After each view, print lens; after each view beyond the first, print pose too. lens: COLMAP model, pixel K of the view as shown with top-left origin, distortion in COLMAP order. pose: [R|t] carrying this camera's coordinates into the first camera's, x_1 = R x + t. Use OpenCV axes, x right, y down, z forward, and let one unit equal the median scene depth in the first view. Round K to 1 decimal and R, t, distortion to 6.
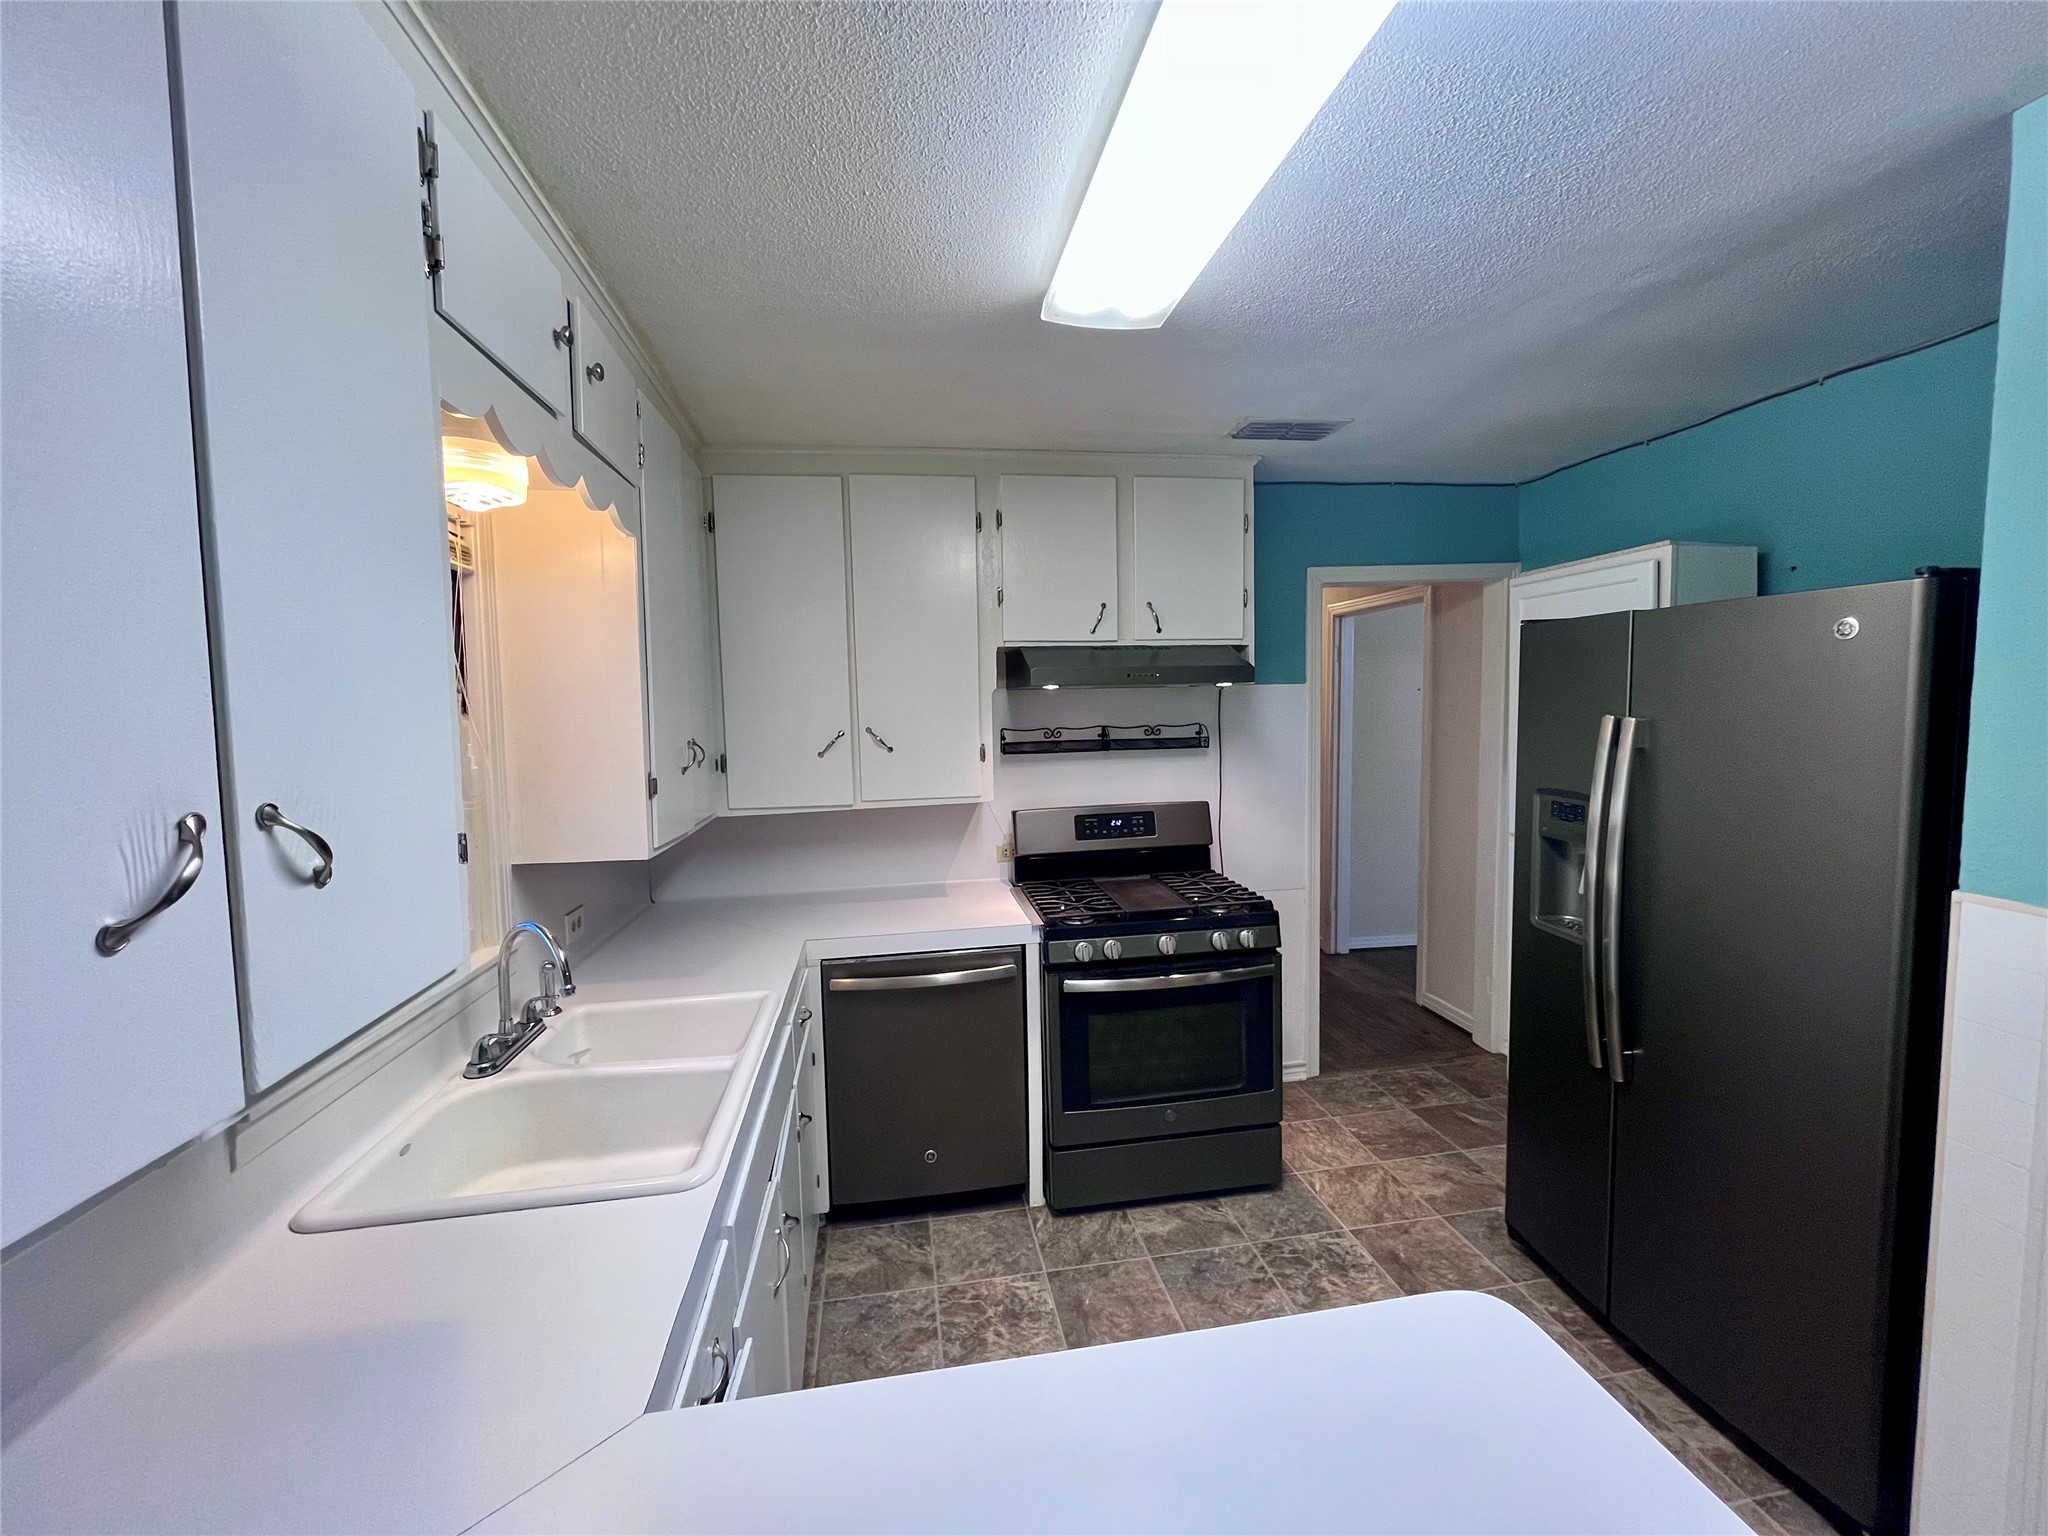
lens RADIAL K [[821.9, 0, 1016.5], [0, 821.9, 767.2], [0, 0, 1]] dist [0.000302, -0.000014]
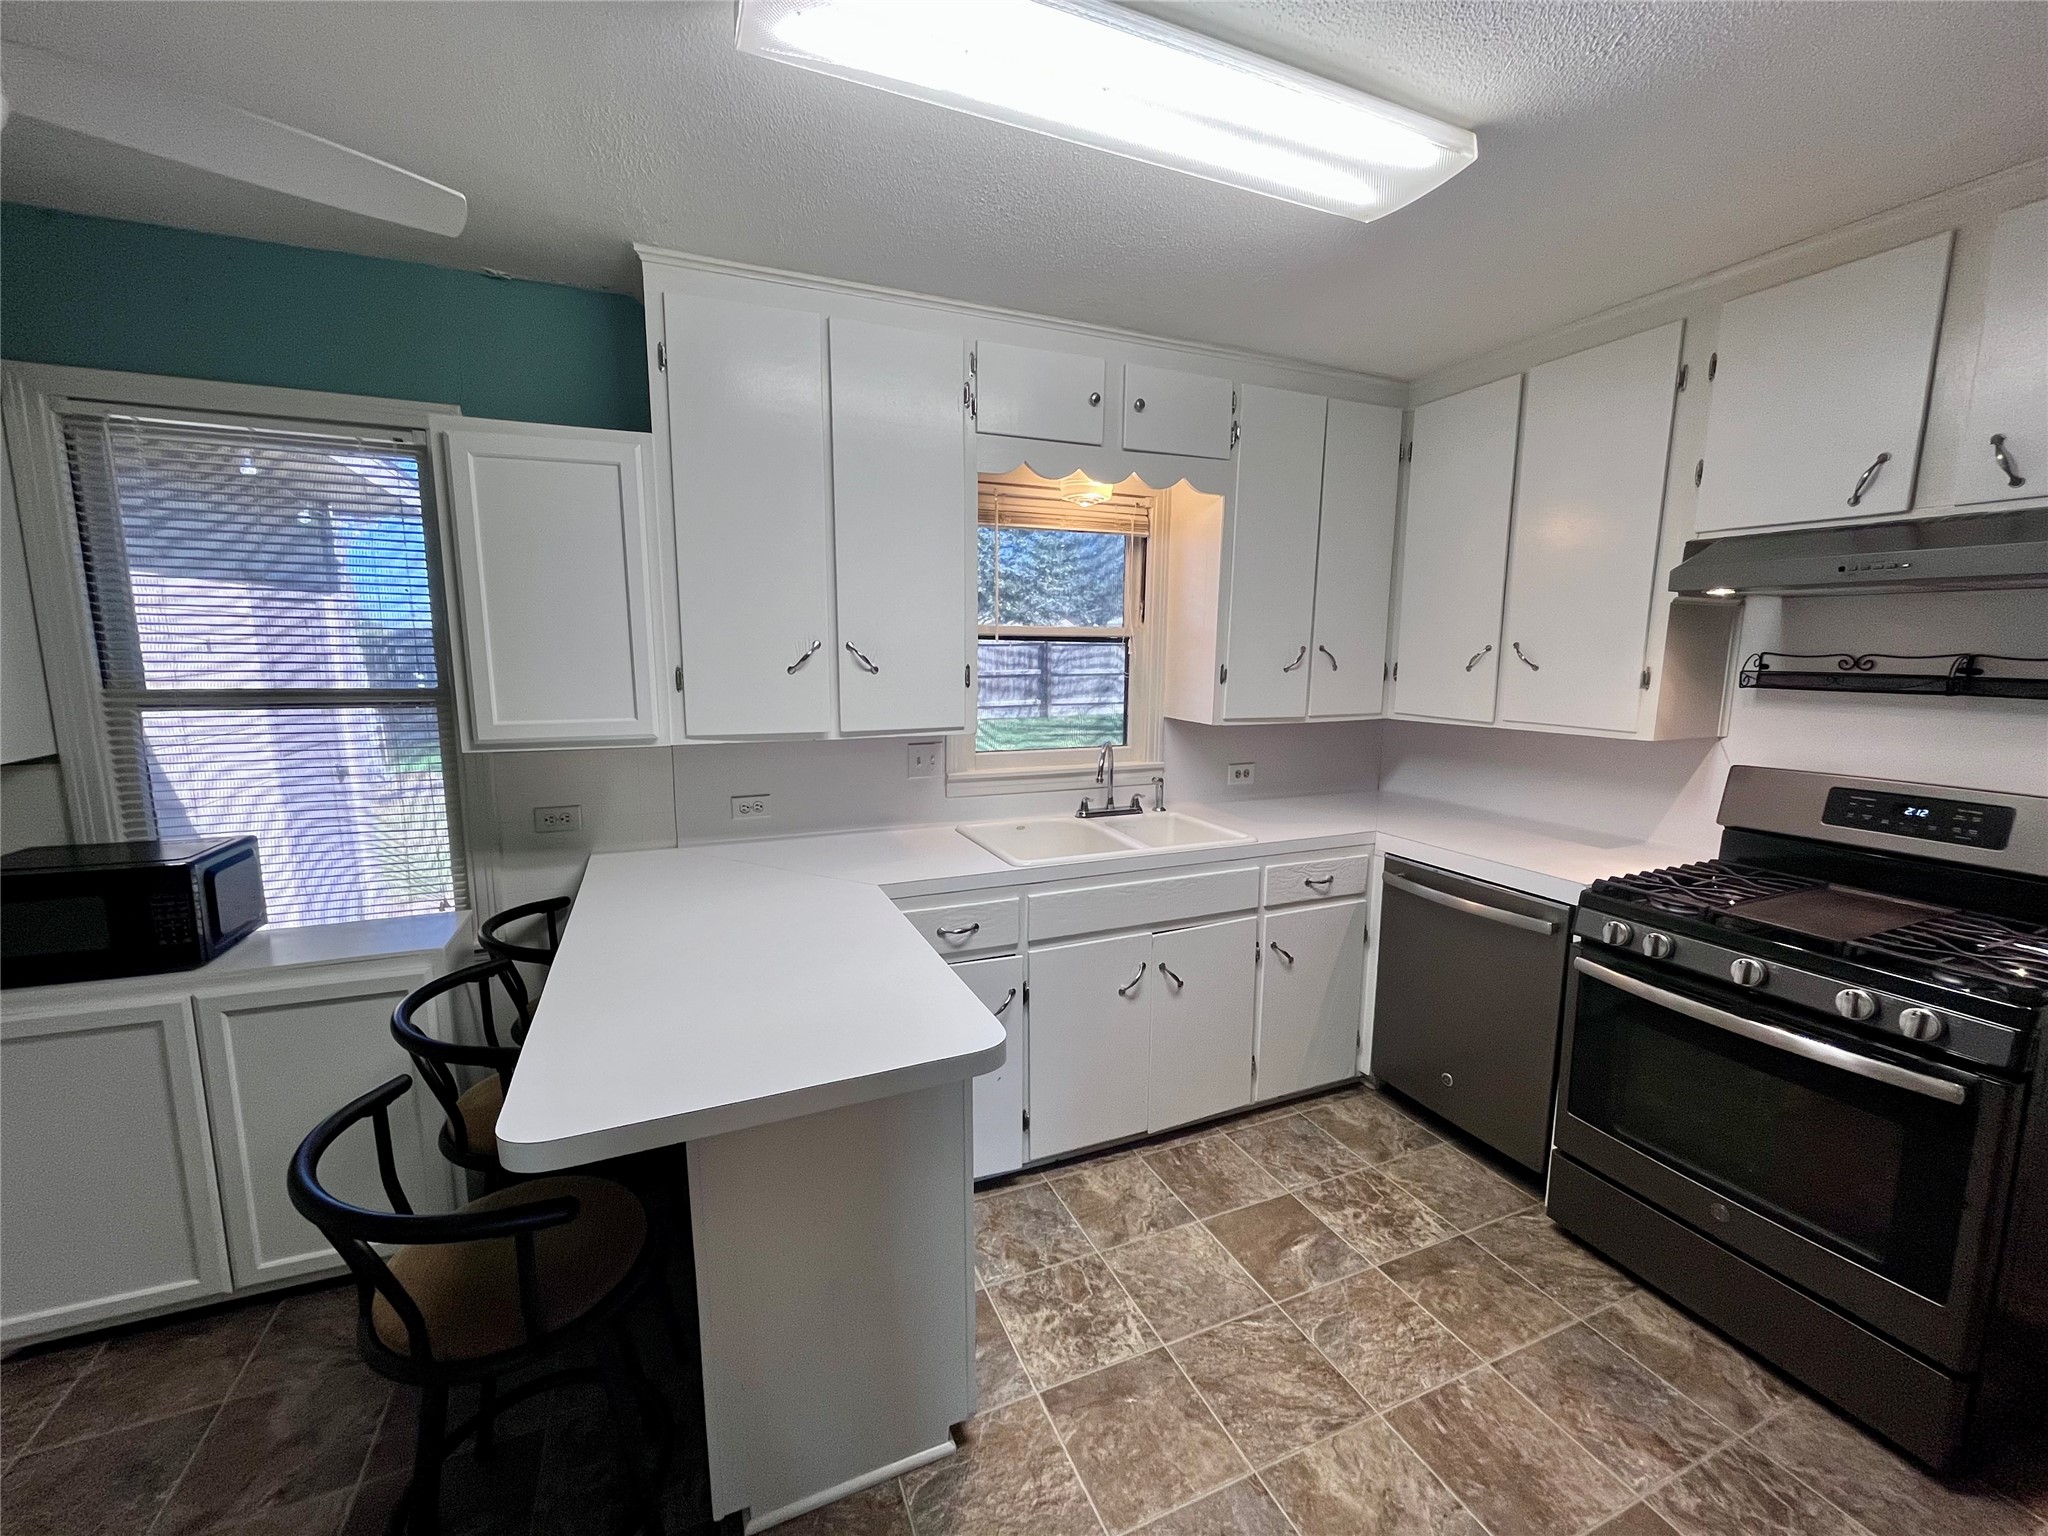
lens RADIAL K [[821.9, 0, 1015.6], [0, 821.9, 763.3], [0, 0, 1]] dist [0.000302, -0.000014]
pose [[0.236799, 0.162855, -0.957812, 0.621801], [-0.080082, 0.985768, 0.147810, -0.005877], [0.968253, 0.041702, 0.246471, 0.224526]]
